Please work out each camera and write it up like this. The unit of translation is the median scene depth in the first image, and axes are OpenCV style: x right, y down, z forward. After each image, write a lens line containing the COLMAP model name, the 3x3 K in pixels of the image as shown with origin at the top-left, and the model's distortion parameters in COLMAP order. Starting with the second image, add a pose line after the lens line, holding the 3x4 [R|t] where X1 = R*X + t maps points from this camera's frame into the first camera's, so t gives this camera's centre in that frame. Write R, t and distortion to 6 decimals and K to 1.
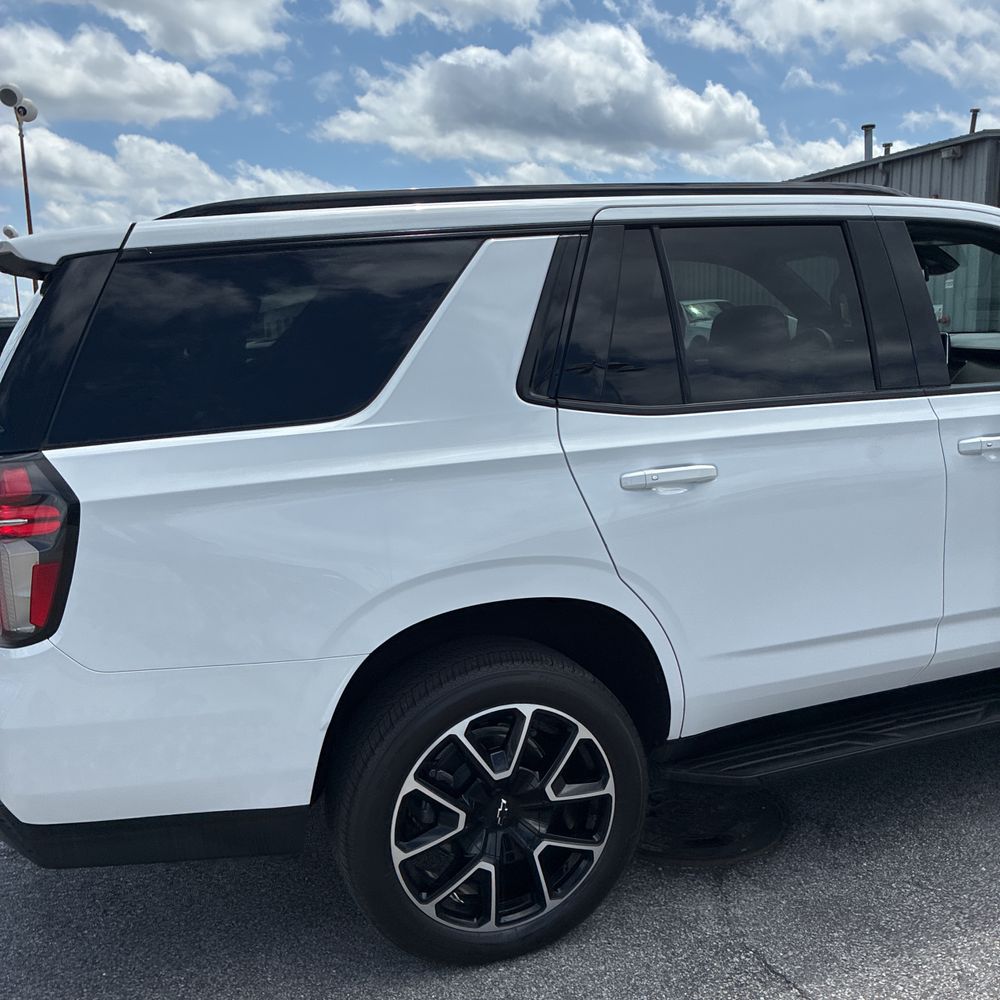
lens RADIAL K [[1036.7, 0, 500.0], [0, 1036.7, 500.0], [0, 0, 1]] dist [-0.005327, 0.053810]
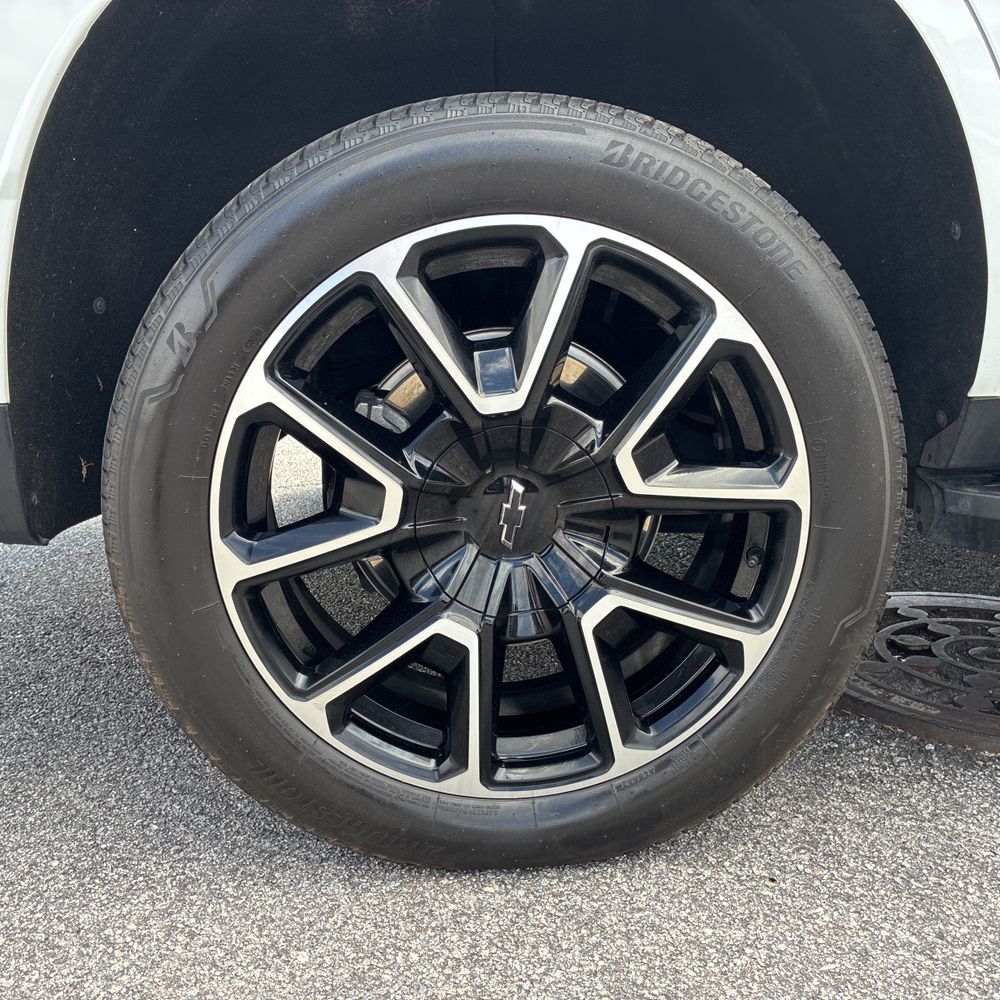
lens RADIAL K [[997.4, 0, 500.0], [0, 997.4, 500.0], [0, 0, 1]] dist [0.020372, -0.009151]
pose [[0.952783, 0.068986, -0.295712, 0.113540], [-0.056929, 0.997165, 0.049203, 0.276916], [0.298268, -0.030046, 0.954009, 0.623920]]
